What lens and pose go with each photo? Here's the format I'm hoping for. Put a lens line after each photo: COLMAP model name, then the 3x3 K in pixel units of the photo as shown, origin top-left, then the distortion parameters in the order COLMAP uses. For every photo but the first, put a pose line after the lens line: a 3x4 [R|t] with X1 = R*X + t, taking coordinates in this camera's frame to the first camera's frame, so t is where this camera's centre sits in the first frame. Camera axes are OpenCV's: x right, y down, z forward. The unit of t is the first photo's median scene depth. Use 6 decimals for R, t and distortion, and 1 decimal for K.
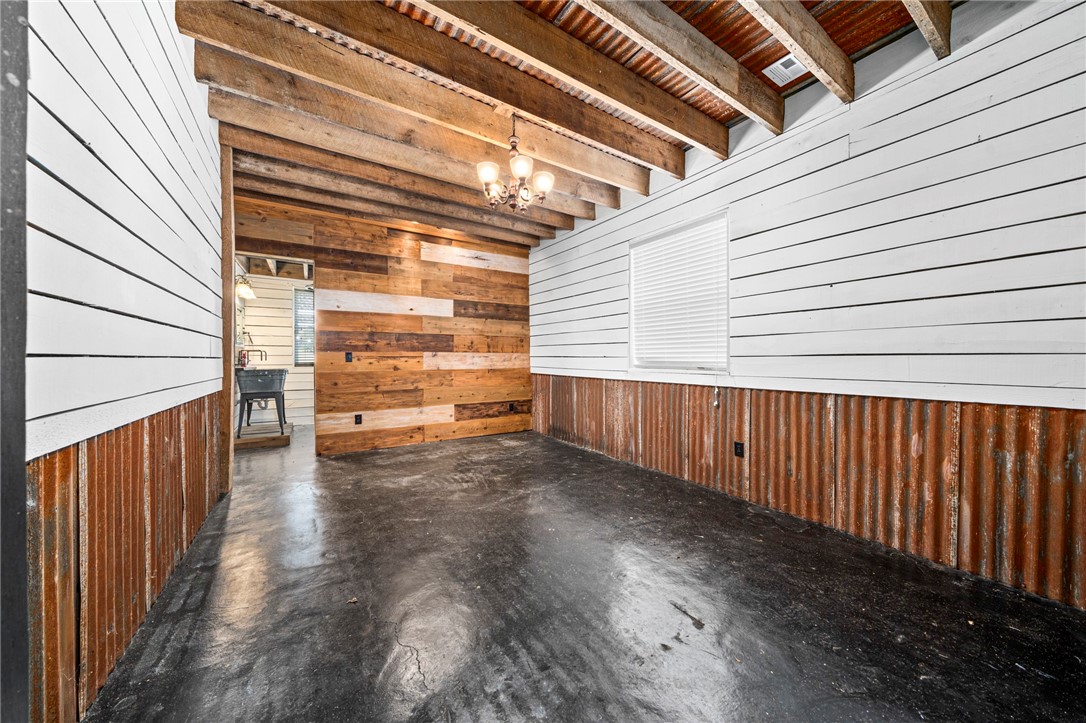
lens RADIAL K [[369.8, 0, 539.8], [0, 369.8, 361.5], [0, 0, 1]] dist [-0.002912, -0.000058]
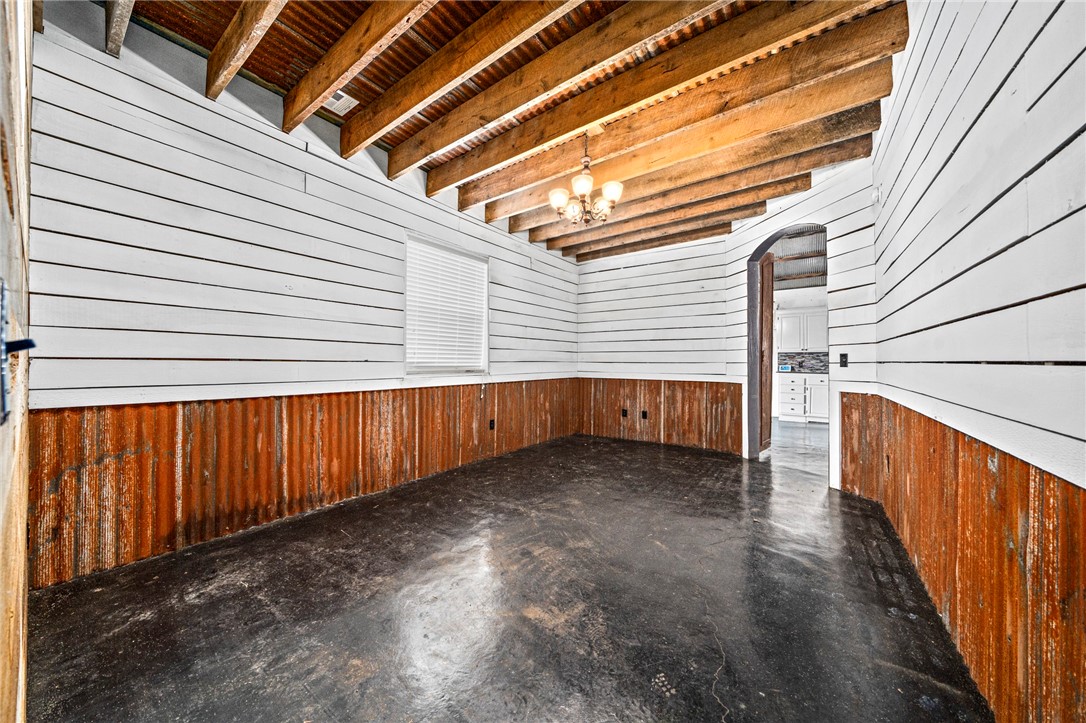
lens RADIAL K [[369.8, 0, 539.8], [0, 369.8, 361.5], [0, 0, 1]] dist [-0.002912, -0.000058]
pose [[-0.369776, 0.002784, 0.929117, -0.614715], [0.006919, 0.999976, -0.000243, -0.009242], [-0.929095, 0.006339, -0.369786, 0.923816]]
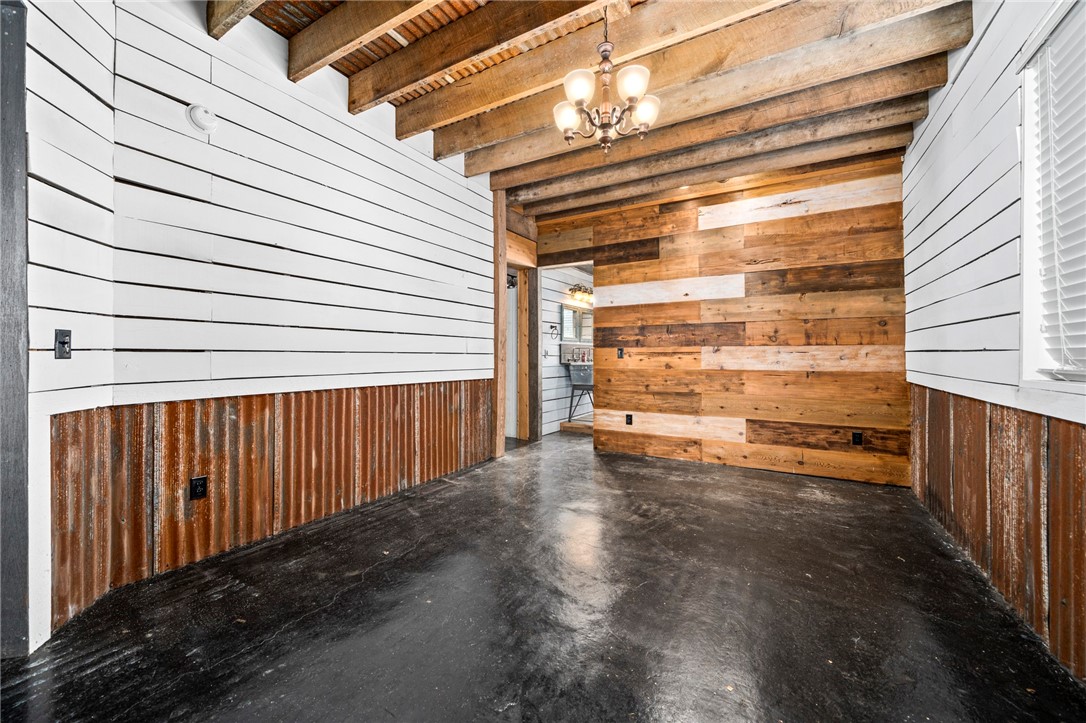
lens RADIAL K [[422.3, 0, 541.5], [0, 422.3, 357.2], [0, 0, 1]] dist [0.000521, -0.000046]
pose [[0.451957, 0.003673, -0.892032, 0.367149], [-0.009485, 0.999955, -0.000689, 0.001222], [0.891989, 0.008773, 0.451971, 0.316768]]
